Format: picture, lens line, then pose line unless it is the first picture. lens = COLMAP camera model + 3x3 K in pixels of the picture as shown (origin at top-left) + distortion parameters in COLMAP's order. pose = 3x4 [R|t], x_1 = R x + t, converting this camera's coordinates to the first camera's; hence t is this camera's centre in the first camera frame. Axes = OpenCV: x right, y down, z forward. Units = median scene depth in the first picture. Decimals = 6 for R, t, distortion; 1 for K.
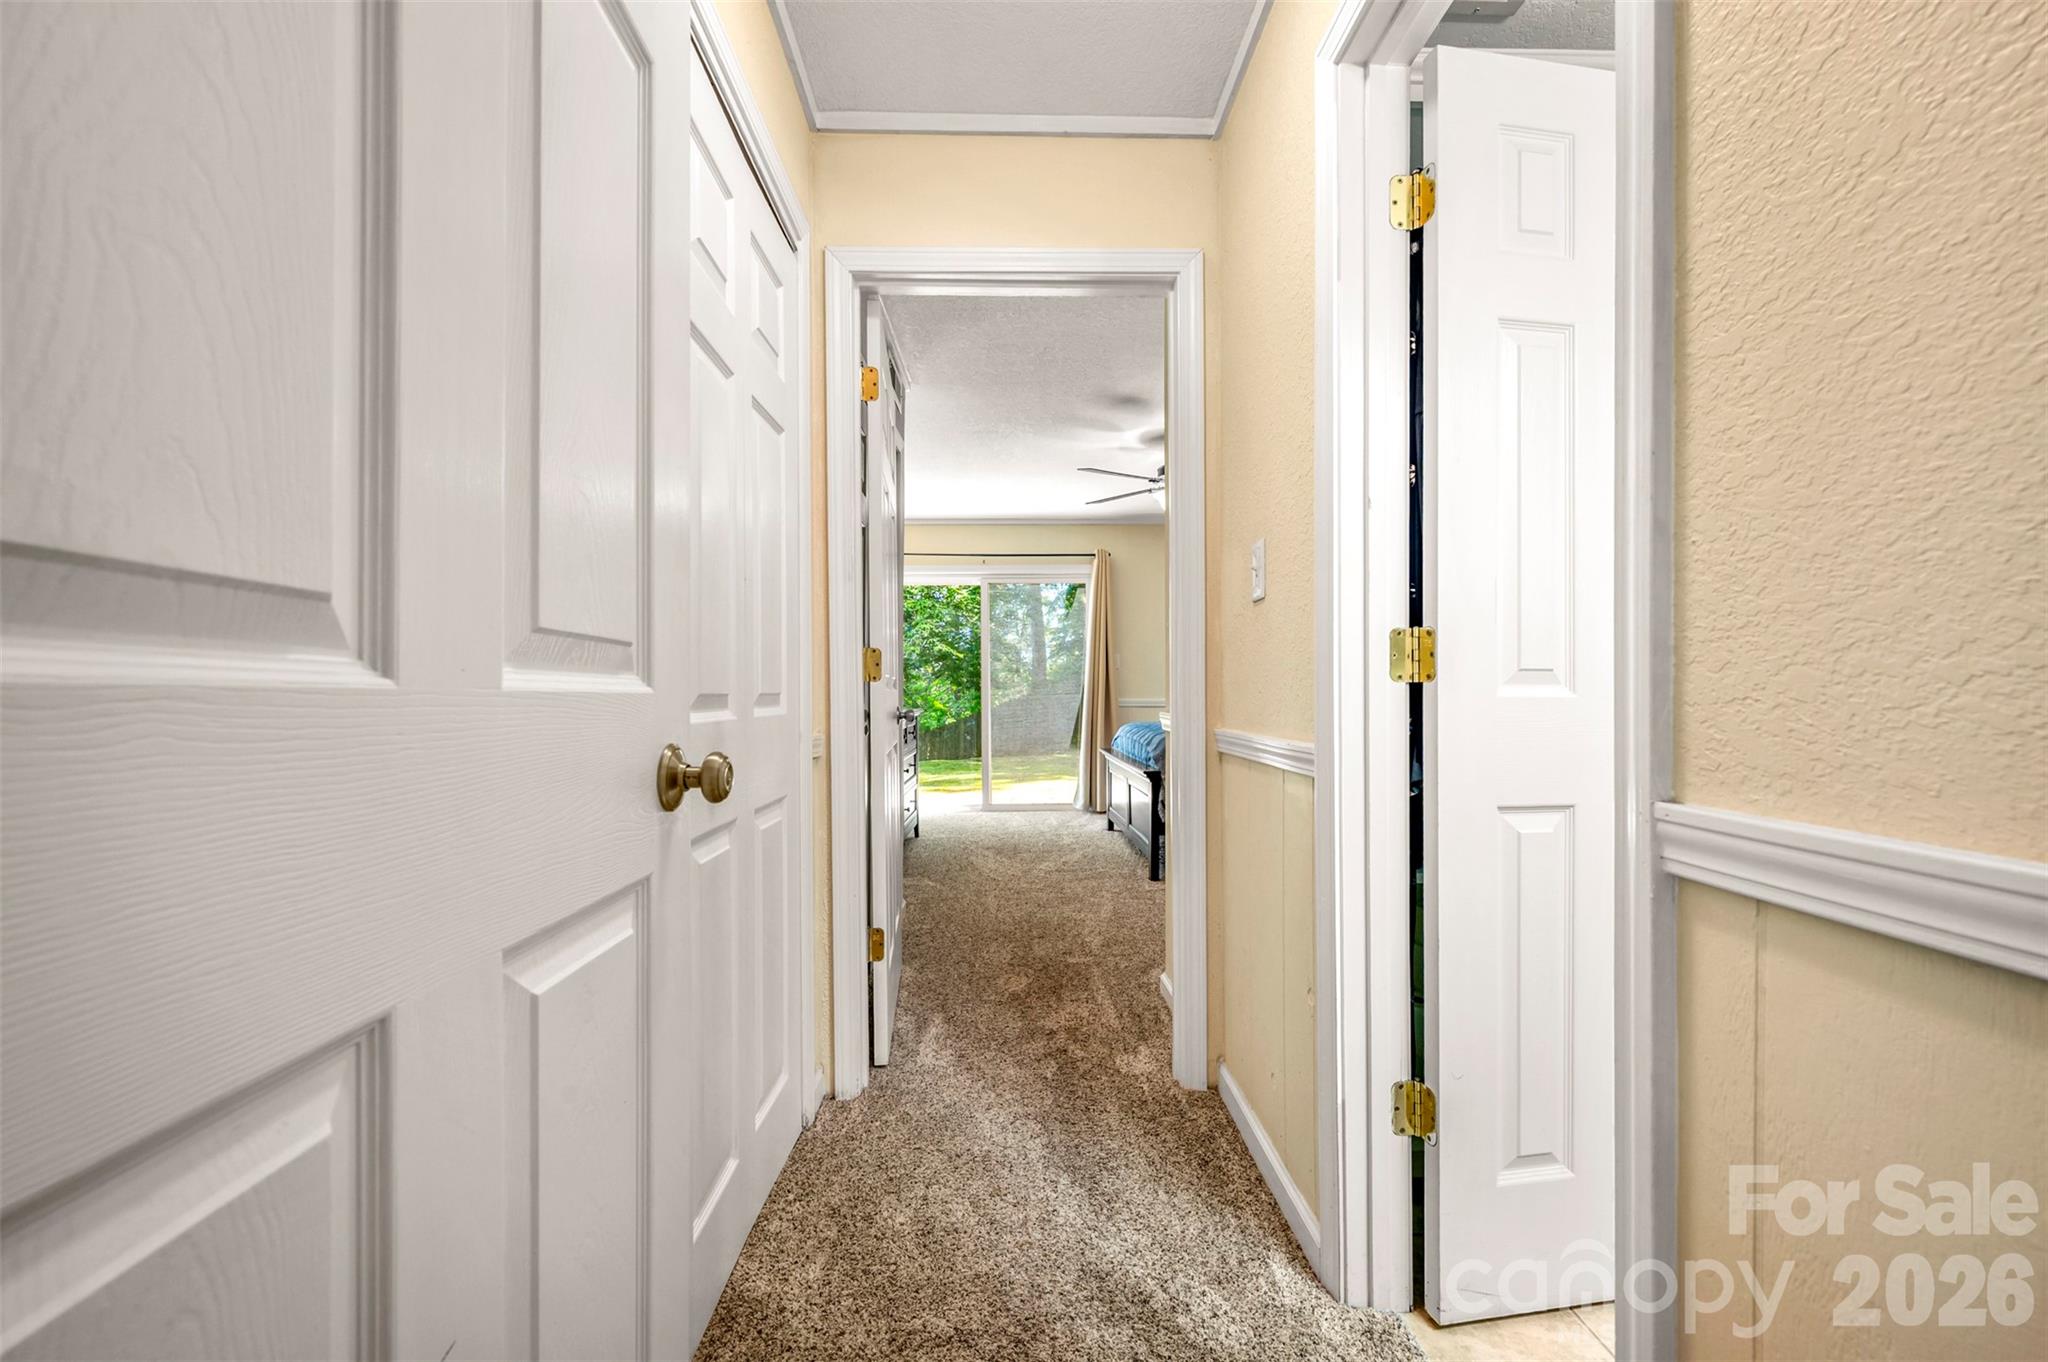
lens RADIAL K [[827.9, 0, 1027.9], [0, 827.9, 671.2], [0, 0, 1]] dist [-0.001641, -0.000473]
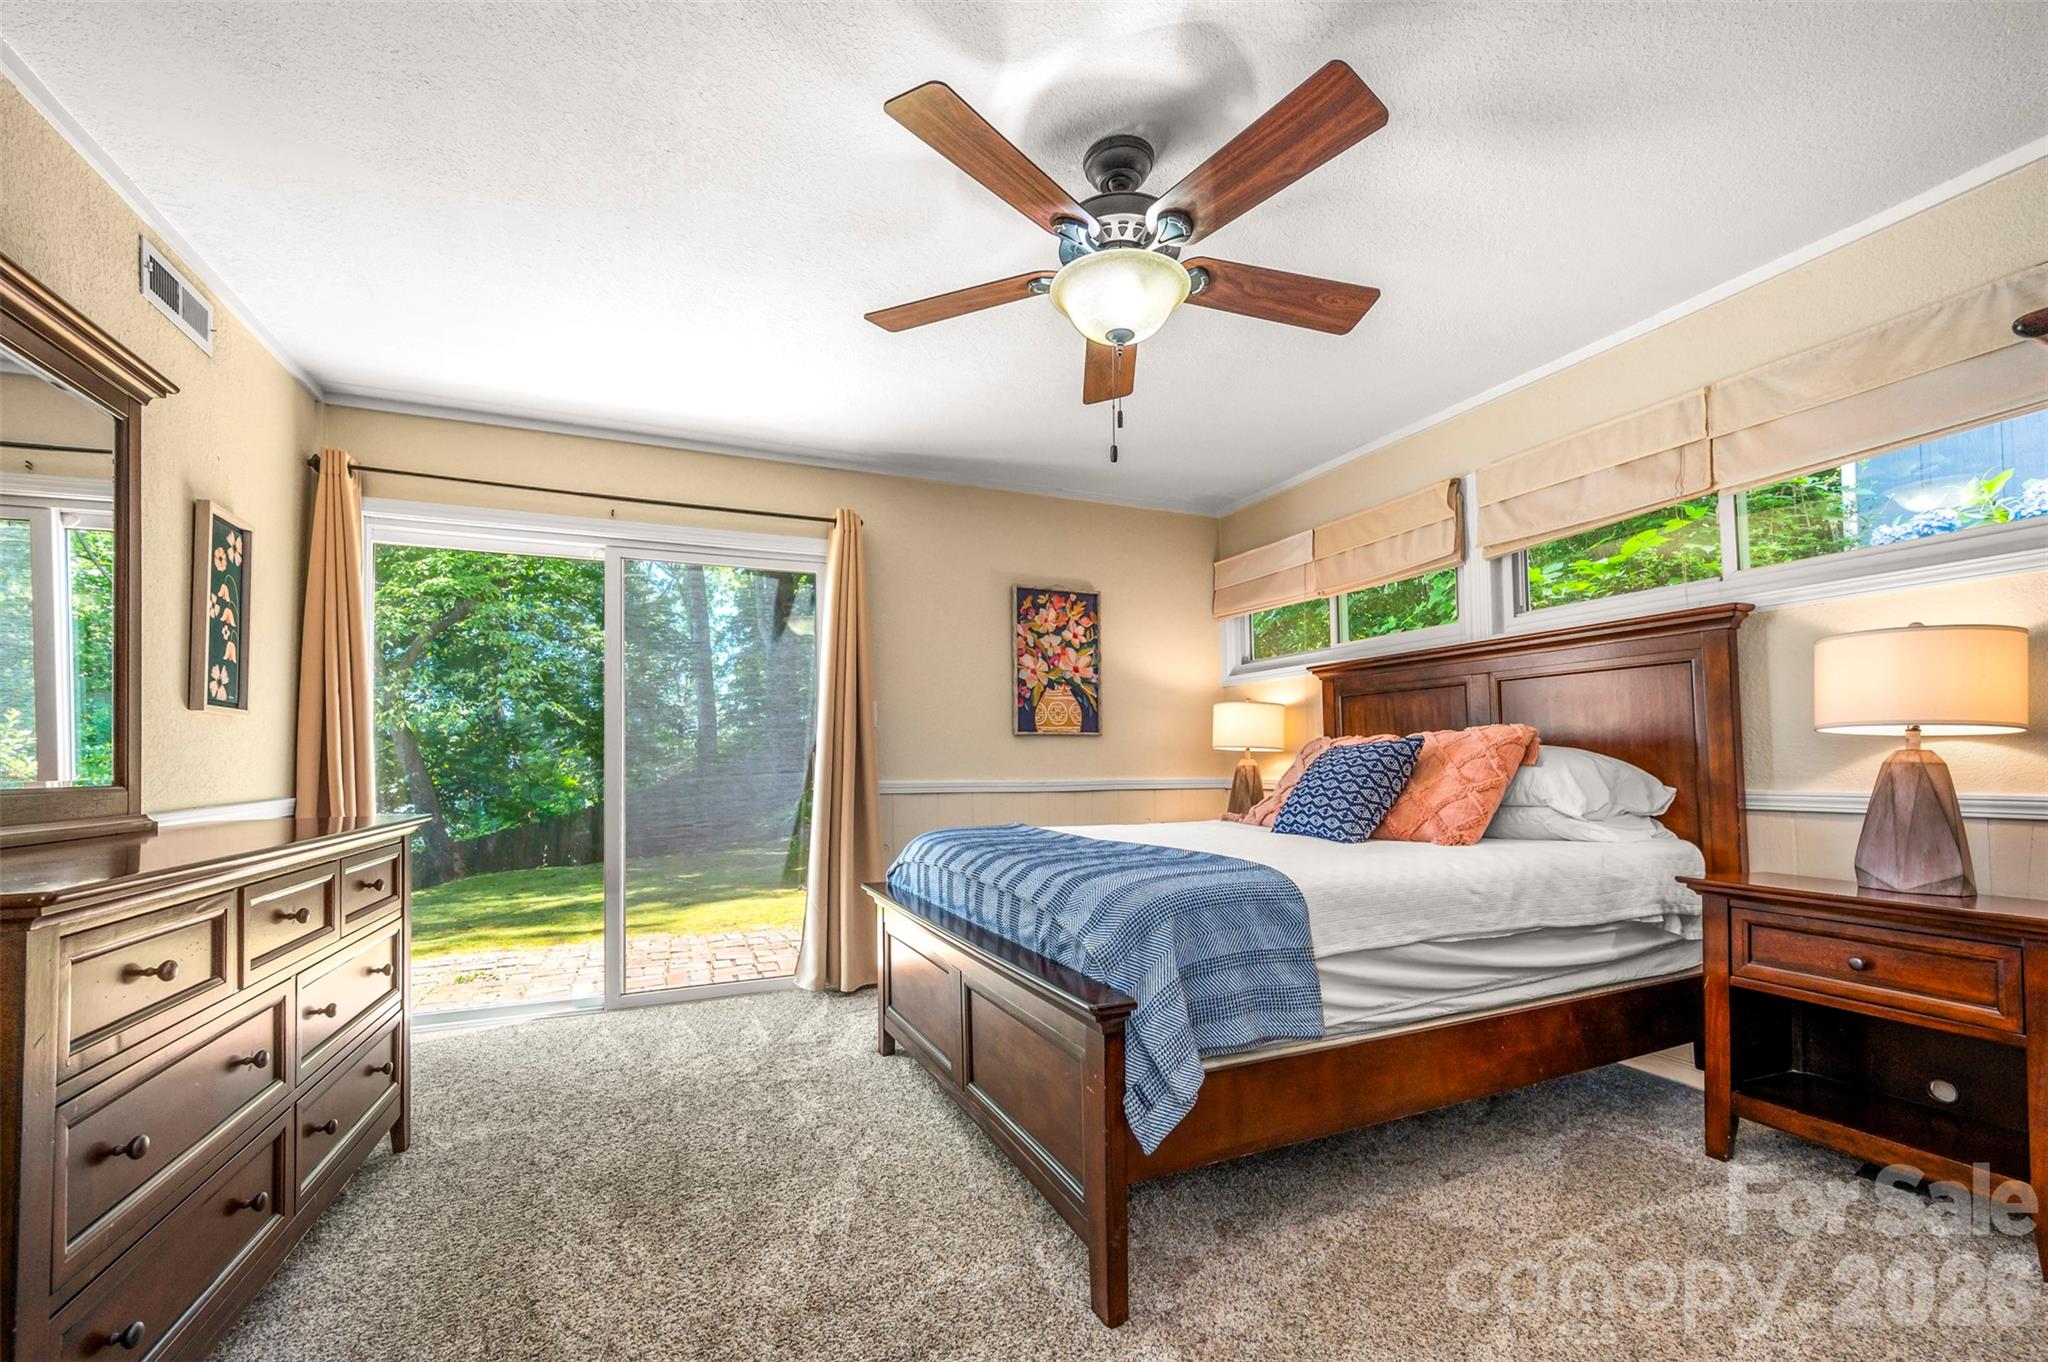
lens RADIAL K [[829.6, 0, 1032.5], [0, 829.6, 724.9], [0, 0, 1]] dist [-0.001615, -0.000335]
pose [[0.925252, 0.007352, 0.379282, -0.006775], [0.000716, 0.999777, -0.021126, 0.008018], [-0.379353, 0.019818, 0.925040, 0.438488]]
